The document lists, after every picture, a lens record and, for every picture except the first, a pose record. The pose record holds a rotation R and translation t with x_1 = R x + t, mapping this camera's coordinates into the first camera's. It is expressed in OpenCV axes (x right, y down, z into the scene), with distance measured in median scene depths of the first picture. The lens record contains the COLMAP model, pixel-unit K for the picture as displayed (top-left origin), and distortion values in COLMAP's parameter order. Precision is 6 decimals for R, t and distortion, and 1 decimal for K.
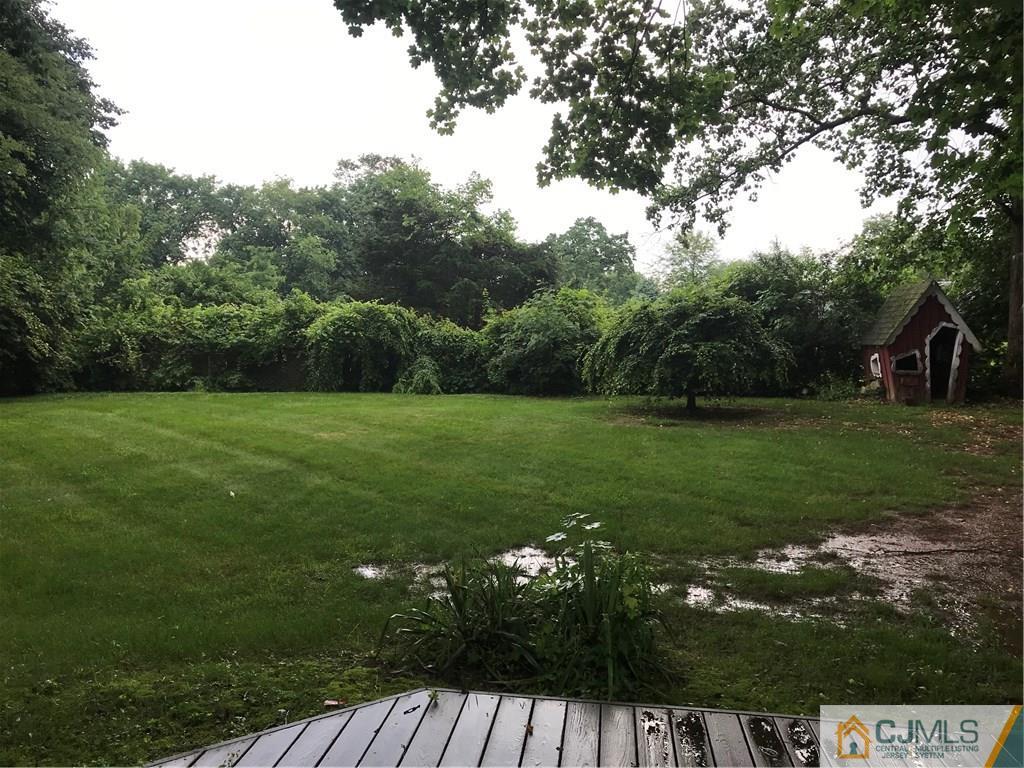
lens RADIAL K [[853.6, 0, 514.2], [0, 853.6, 380.9], [0, 0, 1]] dist [0.051453, -0.040949]
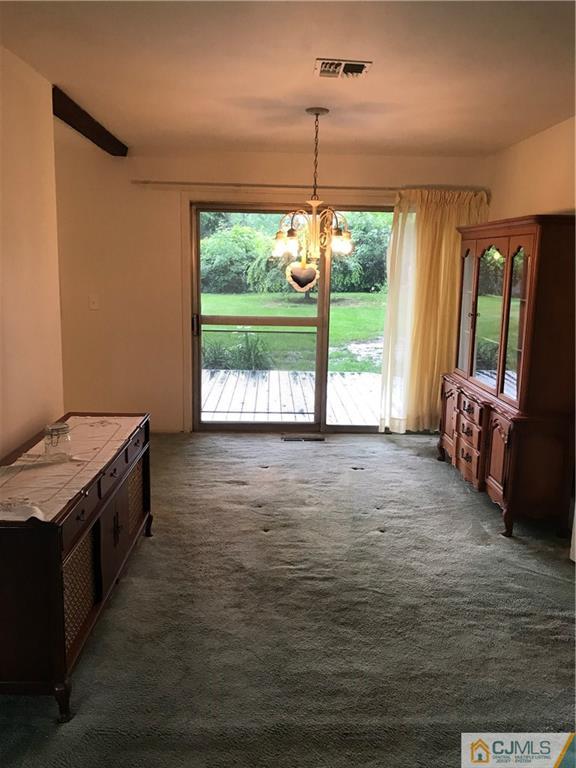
lens RADIAL K [[640.2, 0, 287.7], [0, 640.2, 380.7], [0, 0, 1]] dist [0.051453, -0.040949]
pose [[0.990575, -0.029146, 0.133837, -0.016544], [0.009781, 0.989655, 0.143132, 0.008346], [-0.136624, -0.140474, 0.980613, -0.278627]]
